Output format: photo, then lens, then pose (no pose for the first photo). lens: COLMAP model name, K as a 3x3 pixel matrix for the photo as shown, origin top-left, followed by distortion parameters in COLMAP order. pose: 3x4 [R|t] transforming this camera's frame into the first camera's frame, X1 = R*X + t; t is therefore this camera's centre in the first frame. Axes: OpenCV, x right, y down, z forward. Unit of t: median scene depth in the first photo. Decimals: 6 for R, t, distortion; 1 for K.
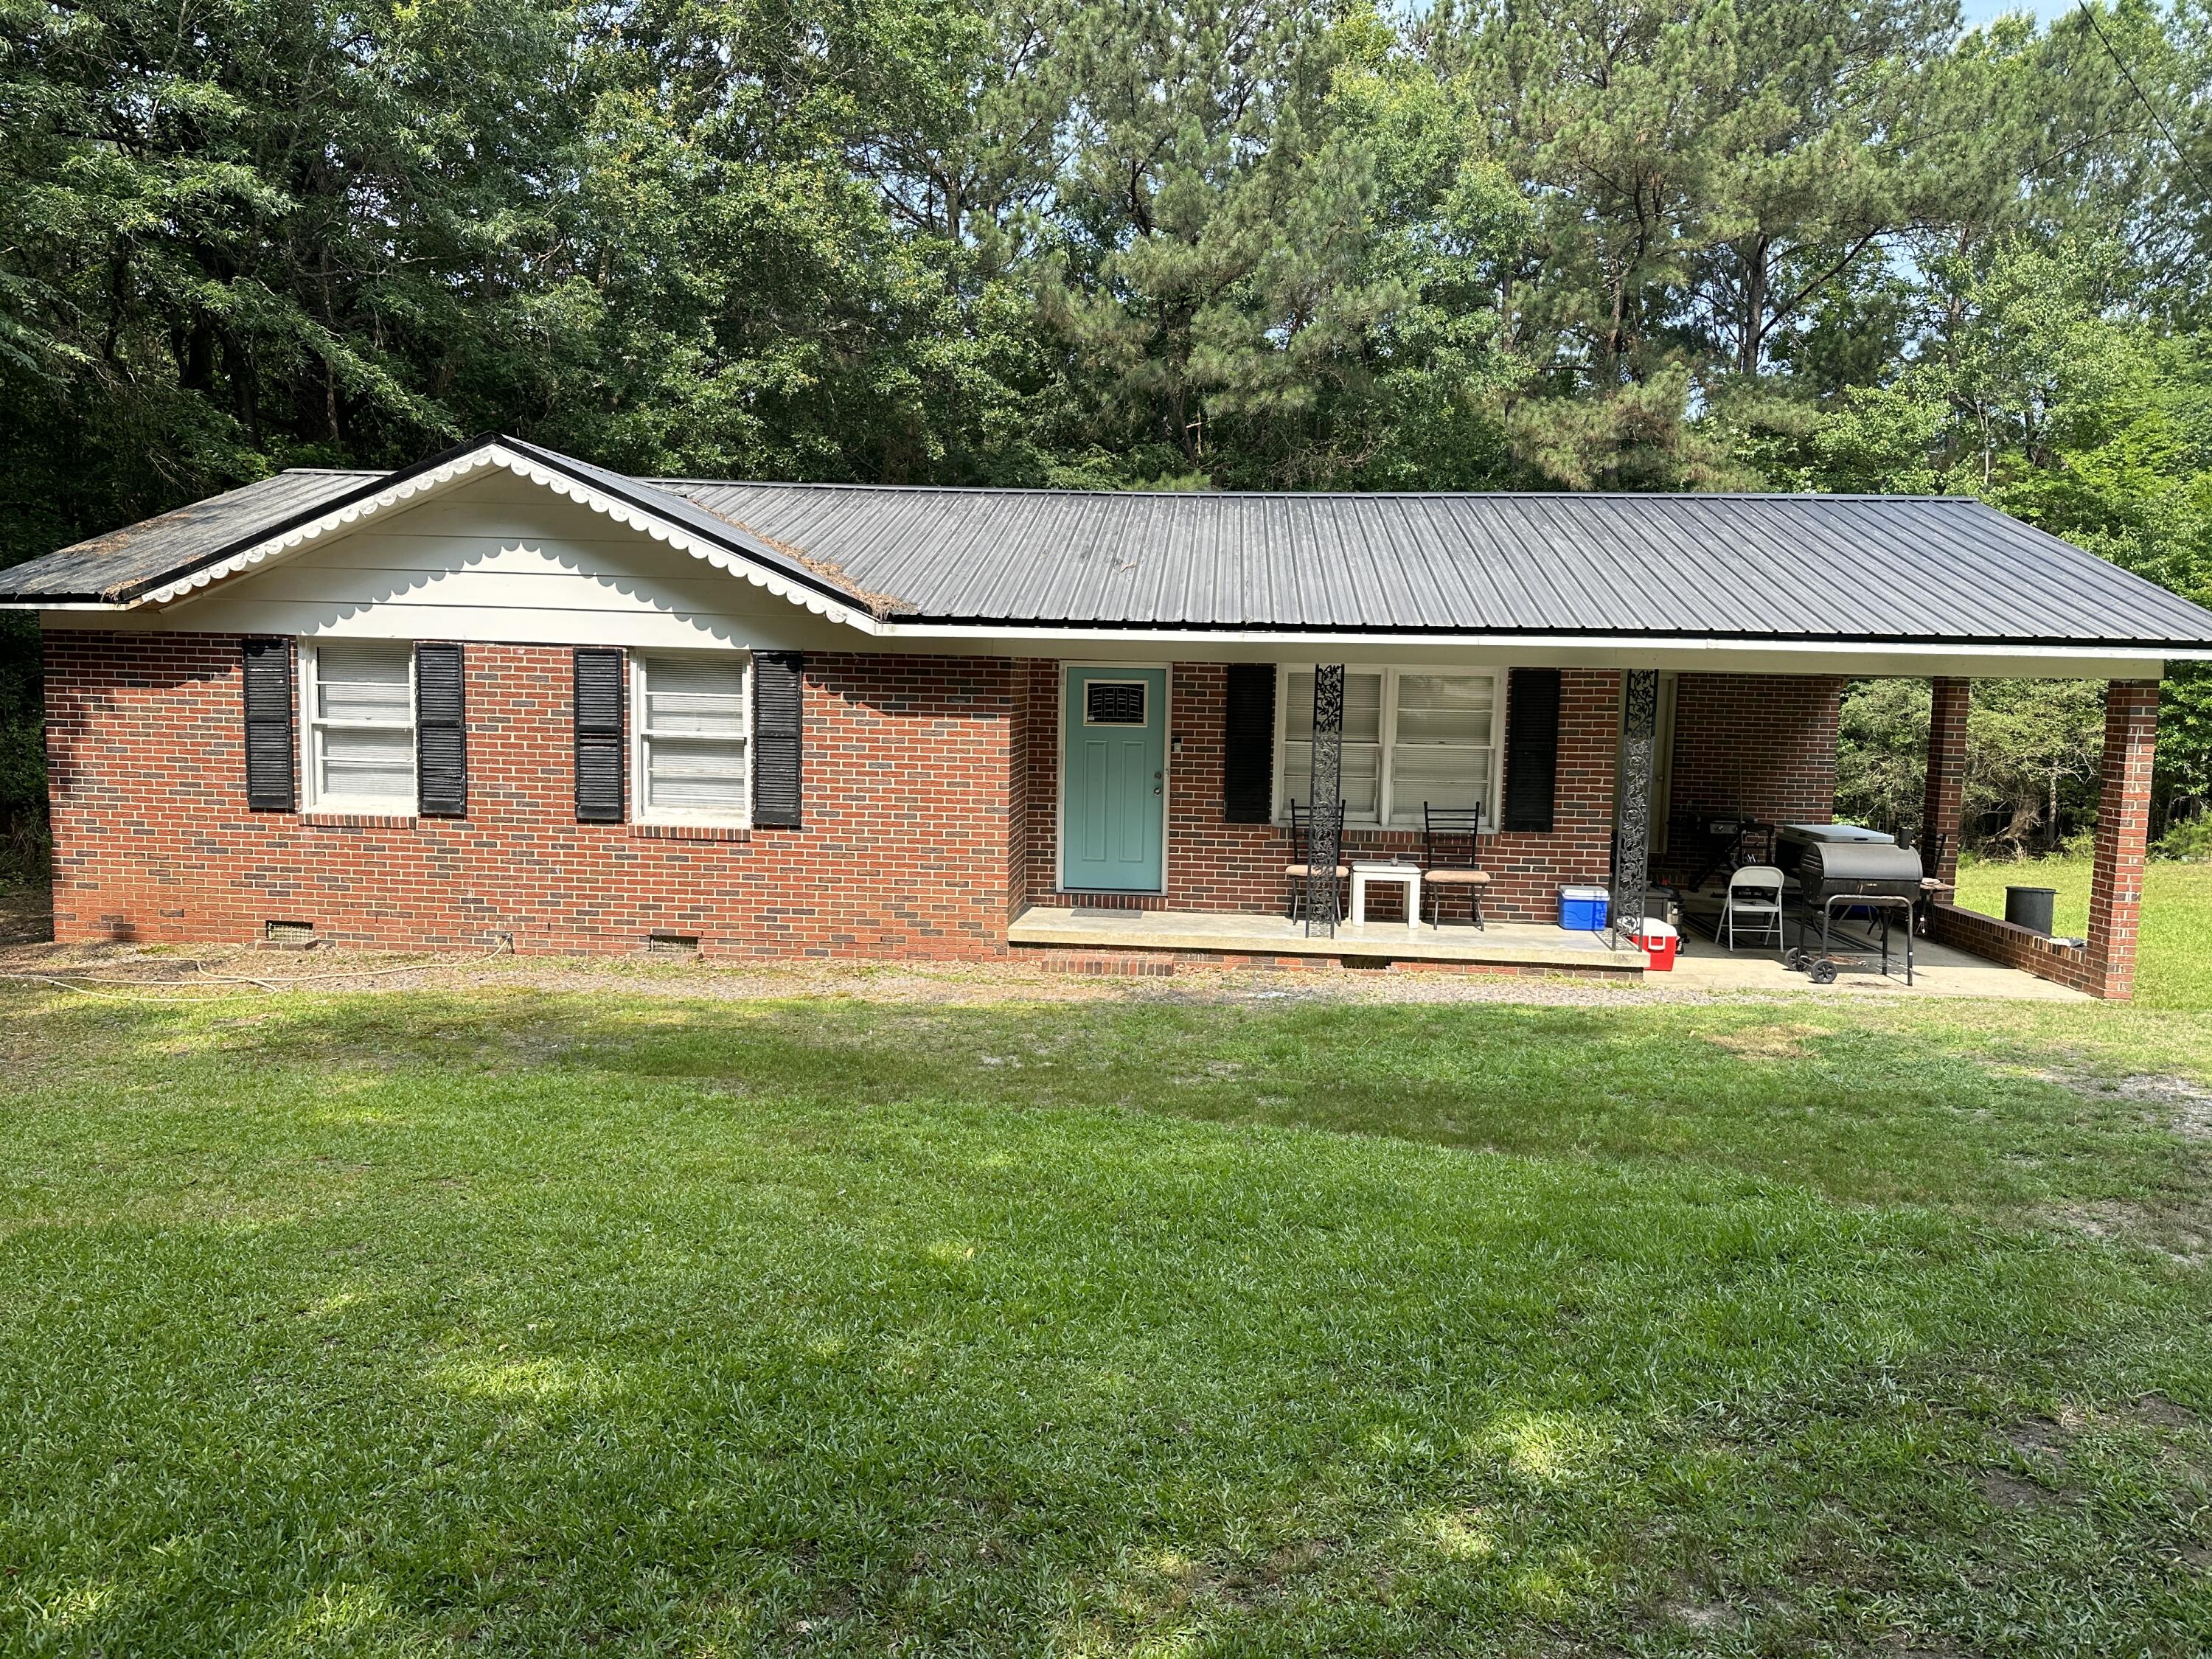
lens RADIAL K [[1543.5, 0, 1102.8], [0, 1543.5, 831.4], [0, 0, 1]] dist [0.062688, 0.000607]
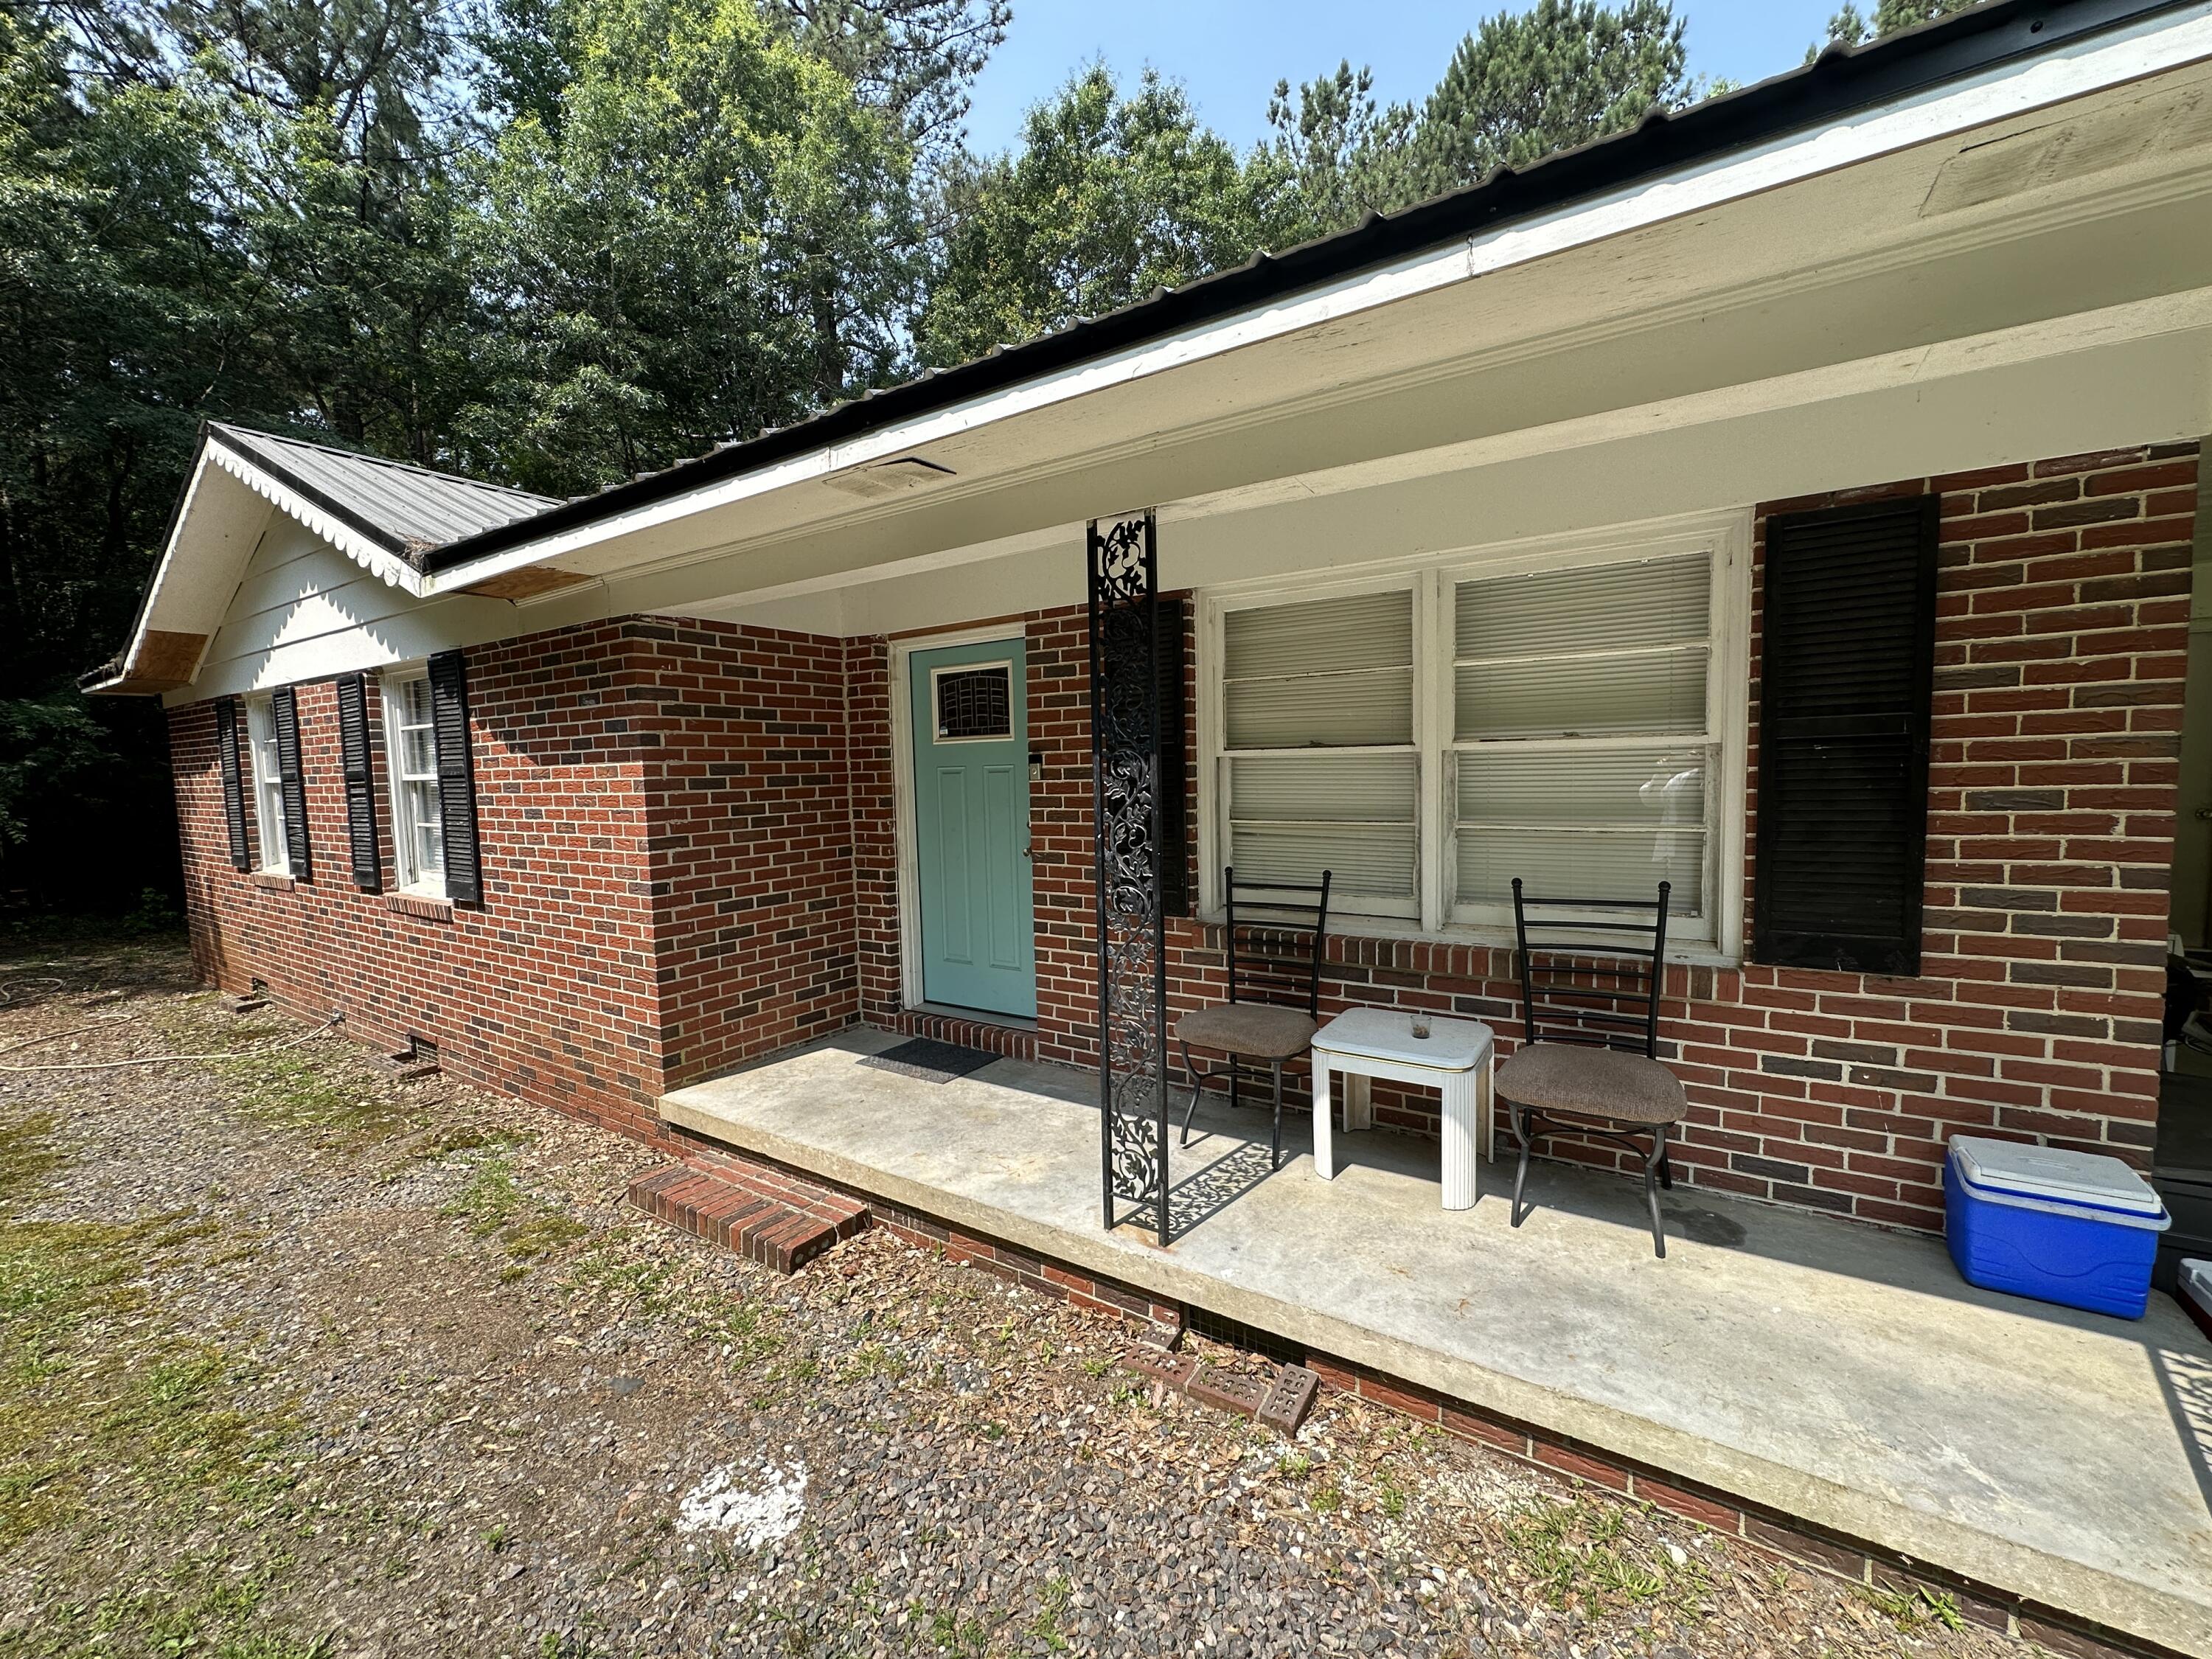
lens RADIAL K [[877.8, 0, 1113.0], [0, 877.8, 835.6], [0, 0, 1]] dist [-0.001122, 0.000071]
pose [[0.885909, -0.006615, -0.463811, 0.221030], [-0.004021, 0.999751, -0.021939, -0.025072], [0.463841, 0.021302, 0.885662, 0.741684]]
